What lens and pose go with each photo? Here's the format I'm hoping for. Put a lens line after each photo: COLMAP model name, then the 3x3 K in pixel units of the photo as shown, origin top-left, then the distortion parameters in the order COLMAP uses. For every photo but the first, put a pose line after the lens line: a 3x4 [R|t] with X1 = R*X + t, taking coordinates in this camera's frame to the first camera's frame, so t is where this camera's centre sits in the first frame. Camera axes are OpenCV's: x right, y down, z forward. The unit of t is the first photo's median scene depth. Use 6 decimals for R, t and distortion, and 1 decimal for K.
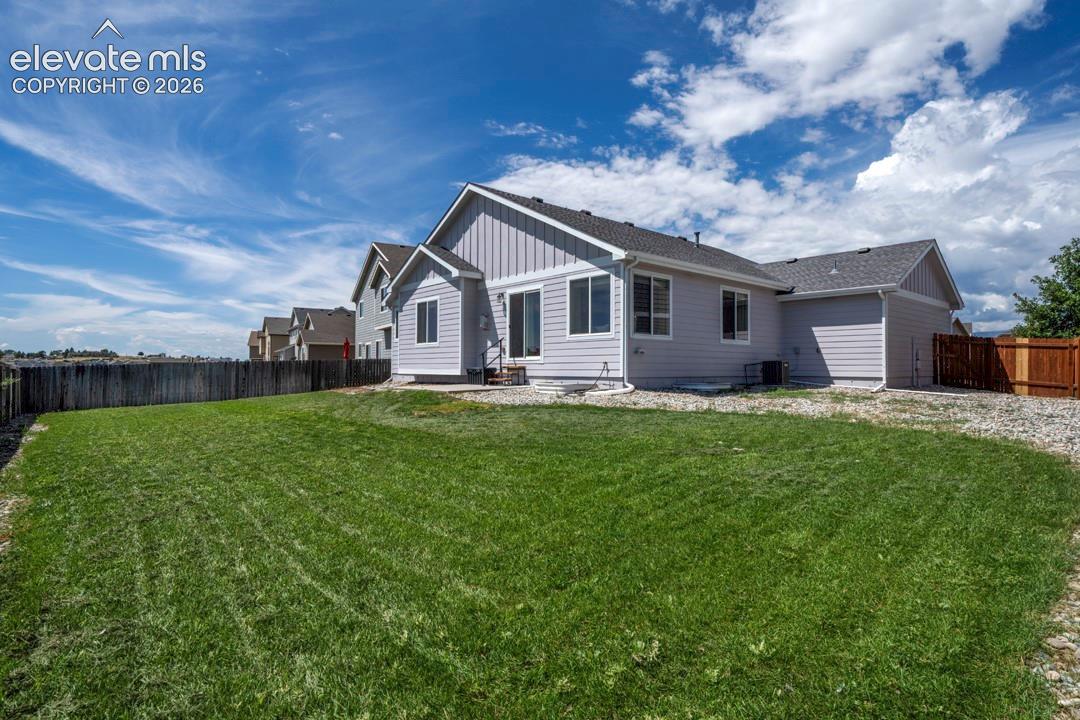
lens RADIAL K [[555.3, 0, 538.6], [0, 555.3, 367.3], [0, 0, 1]] dist [0.000705, 0.000019]
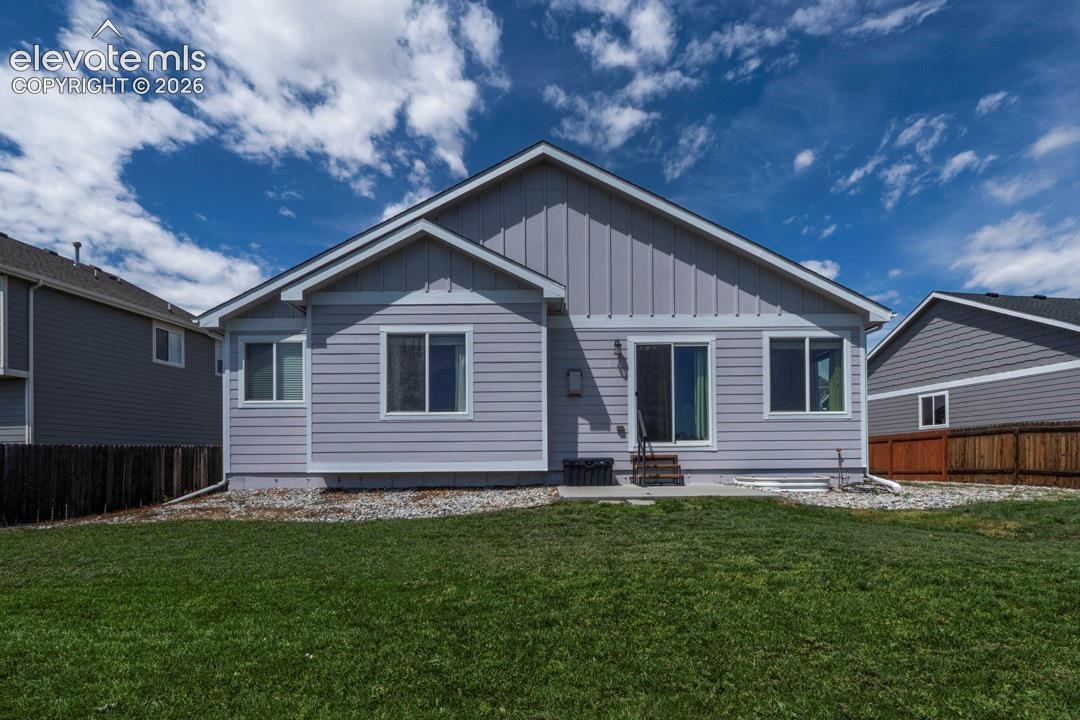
lens RADIAL K [[532.7, 0, 522.0], [0, 532.7, 451.4], [0, 0, 1]] dist [-0.010646, -0.000181]
pose [[0.647538, -0.000615, 0.762033, -0.610237], [0.007607, 0.999955, -0.005658, -0.004084], [-0.761996, 0.009461, 0.647513, 0.704273]]
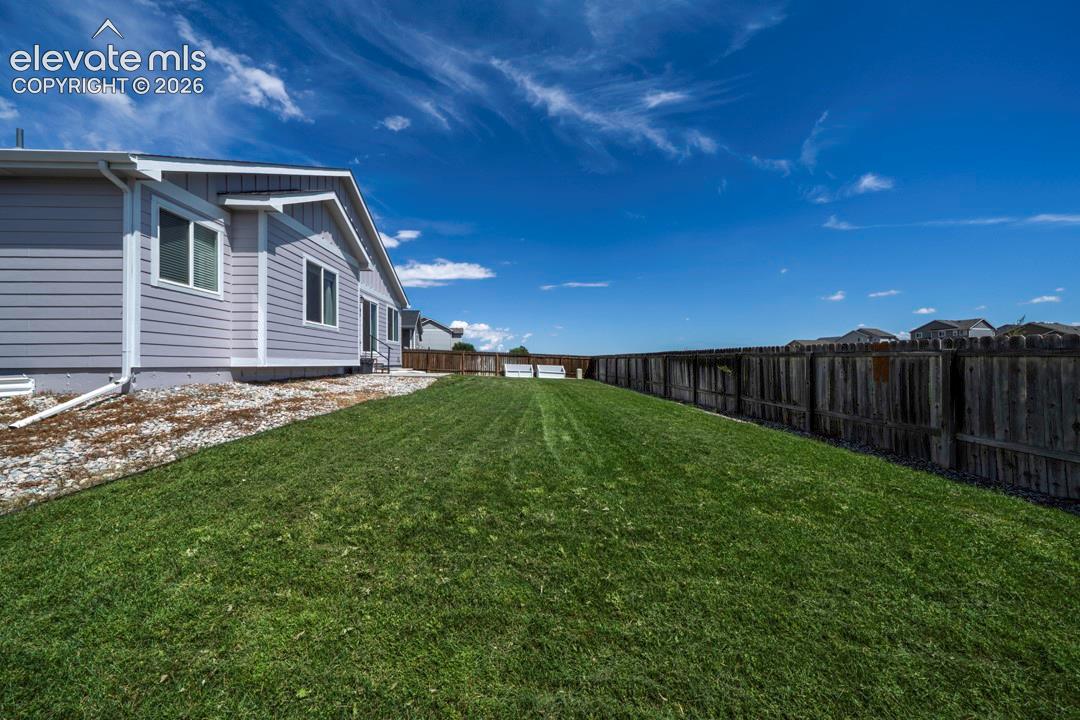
lens RADIAL K [[371.1, 0, 529.6], [0, 371.1, 359.1], [0, 0, 1]] dist [-0.005553, 0.000250]
pose [[-0.784409, 0.002350, 0.620240, -0.838563], [-0.008033, 0.999870, -0.013947, 0.009307], [-0.620192, -0.015923, -0.784288, 1.408689]]
